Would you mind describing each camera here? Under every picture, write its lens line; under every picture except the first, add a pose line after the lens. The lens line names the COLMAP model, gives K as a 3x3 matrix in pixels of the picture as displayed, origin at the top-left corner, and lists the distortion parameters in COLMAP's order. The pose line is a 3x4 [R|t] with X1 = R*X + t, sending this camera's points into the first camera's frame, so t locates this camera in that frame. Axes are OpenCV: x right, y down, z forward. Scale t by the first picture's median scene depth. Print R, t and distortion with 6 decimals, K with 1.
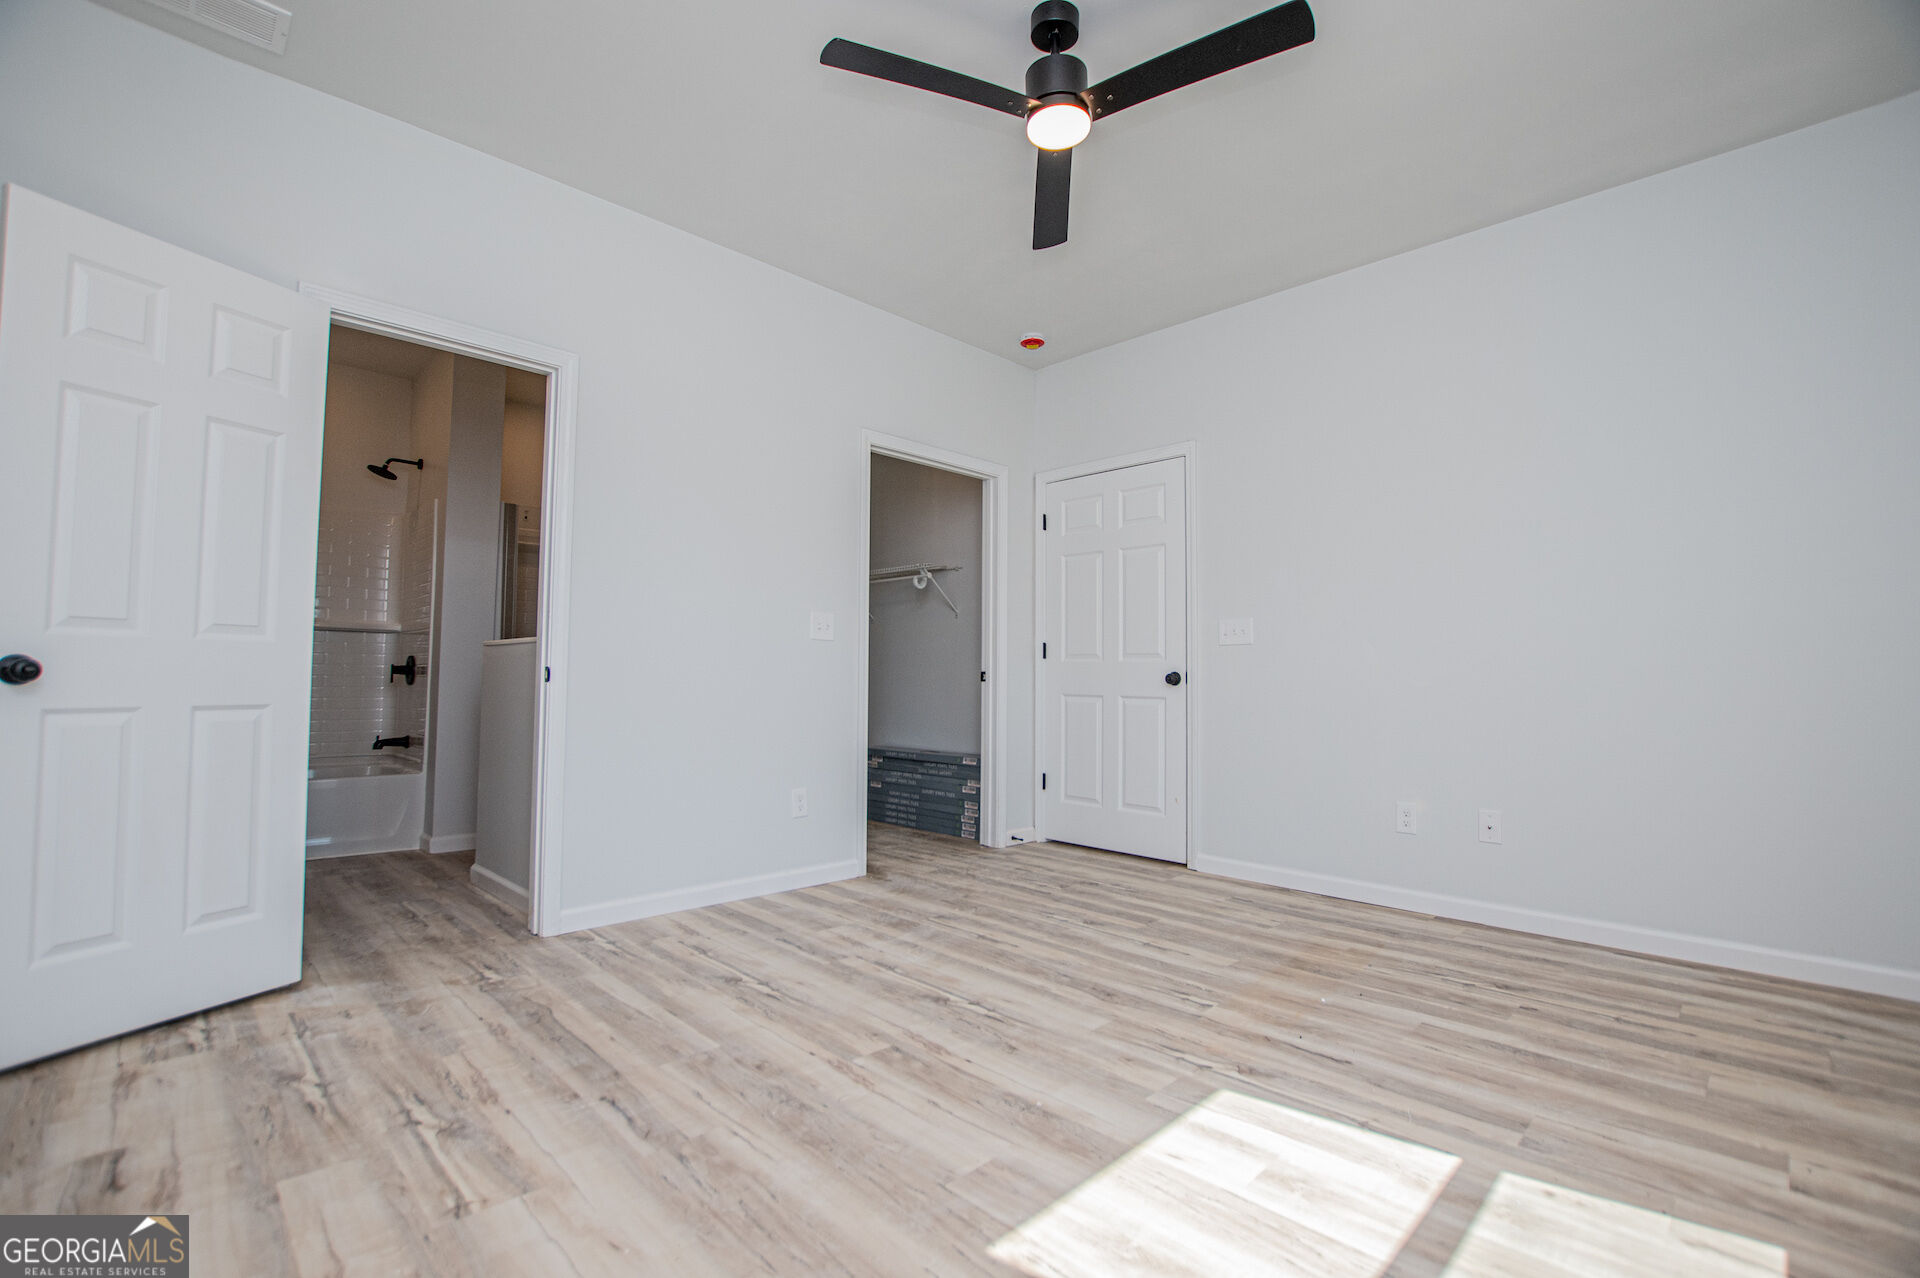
lens RADIAL K [[851.6, 0, 961.2], [0, 851.6, 639.4], [0, 0, 1]] dist [-0.029925, 0.003137]
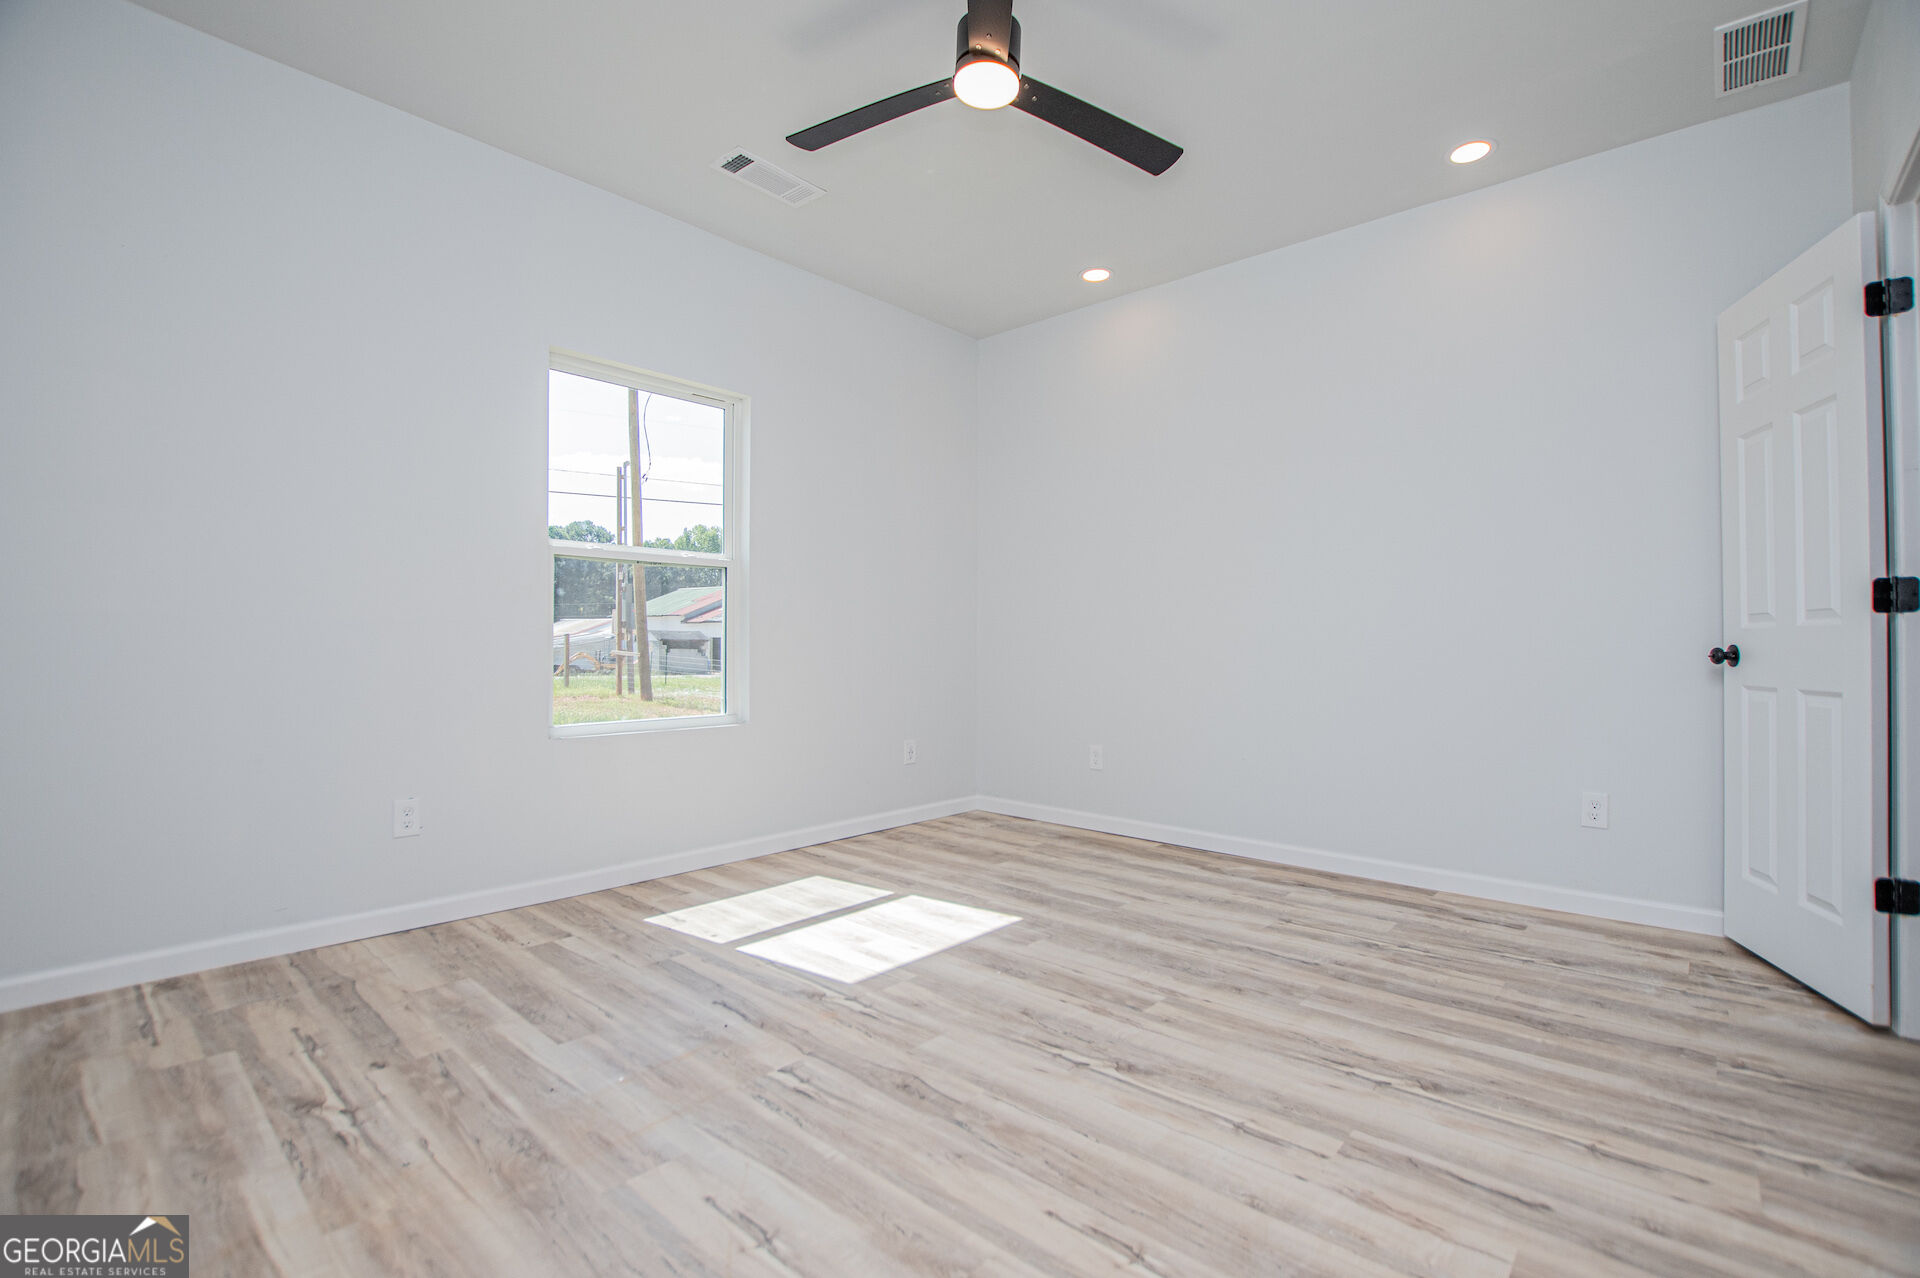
lens RADIAL K [[851.6, 0, 960.2], [0, 851.6, 638.2], [0, 0, 1]] dist [-0.029925, 0.003137]
pose [[-0.998619, -0.013960, -0.050655, 0.192833], [-0.011137, 0.998392, -0.055589, 0.084476], [0.051349, -0.054948, -0.997168, 1.991613]]
